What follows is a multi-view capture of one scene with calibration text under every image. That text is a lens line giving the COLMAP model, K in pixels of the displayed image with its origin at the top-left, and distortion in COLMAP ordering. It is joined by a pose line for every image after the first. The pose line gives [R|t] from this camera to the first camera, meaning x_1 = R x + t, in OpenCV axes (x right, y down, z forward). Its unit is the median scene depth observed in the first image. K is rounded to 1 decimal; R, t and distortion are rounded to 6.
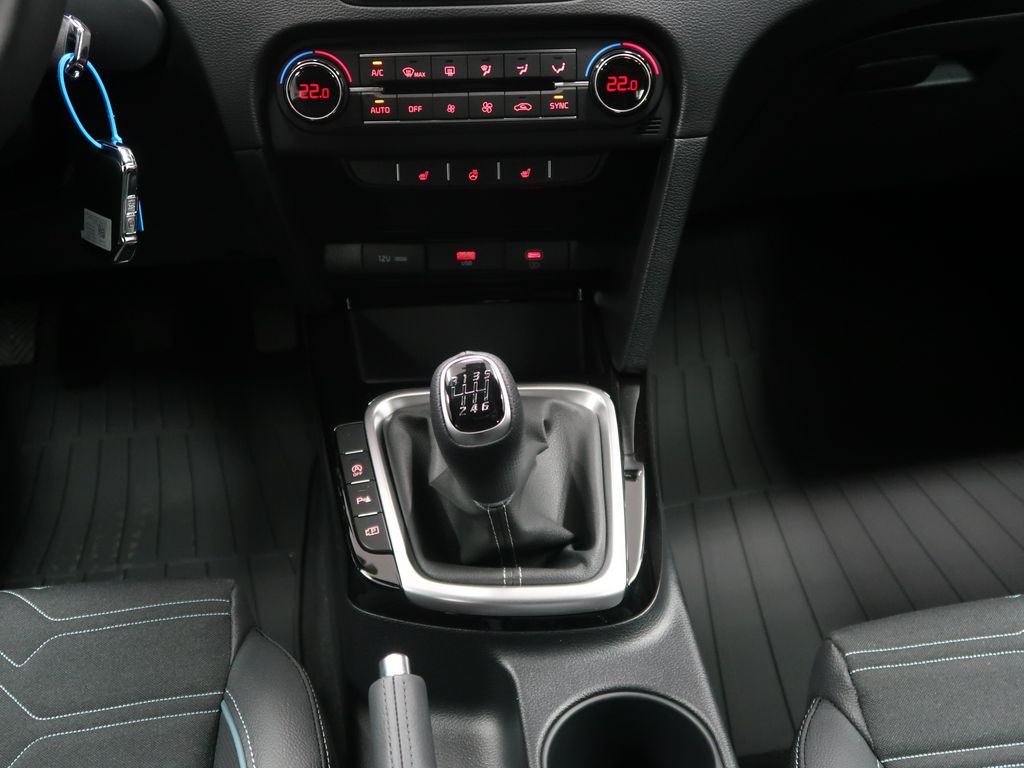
lens RADIAL K [[1118.1, 0, 512.0], [0, 1118.1, 384.0], [0, 0, 1]] dist [0.035141, 0.005402]
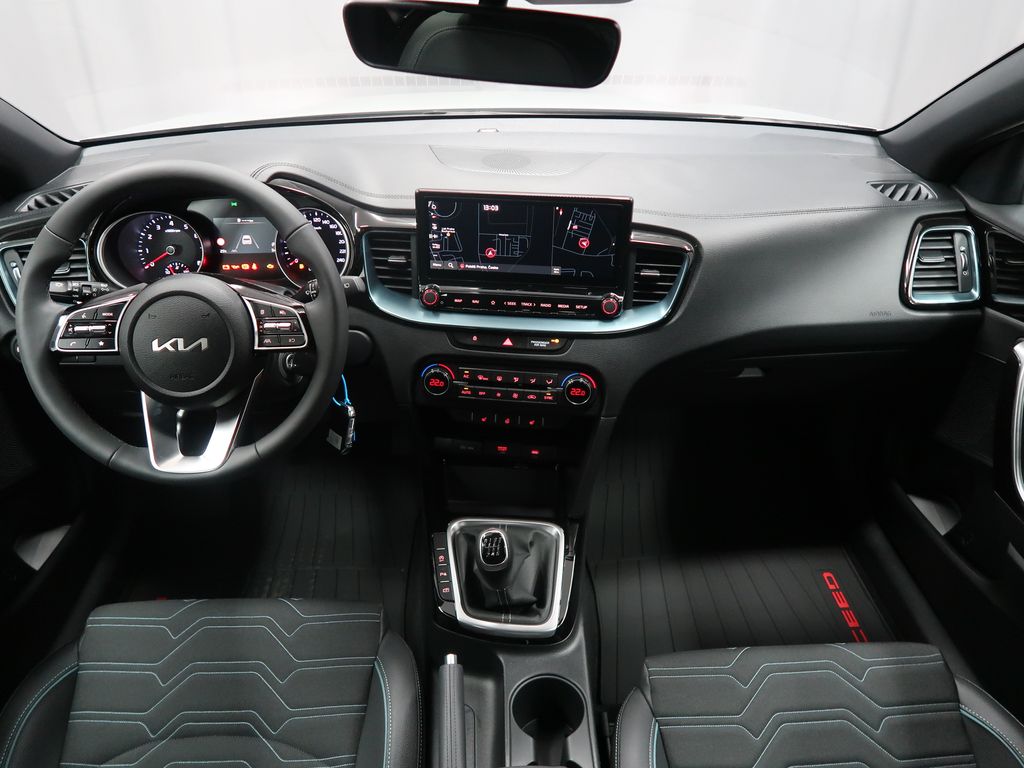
lens RADIAL K [[815.9, 0, 512.0], [0, 815.9, 384.0], [0, 0, 1]] dist [-0.006308, -0.004432]
pose [[0.995049, 0.083797, -0.053440, 0.055461], [-0.084326, 0.996408, -0.007720, -0.264748], [0.052602, 0.012188, 0.998541, -0.590246]]
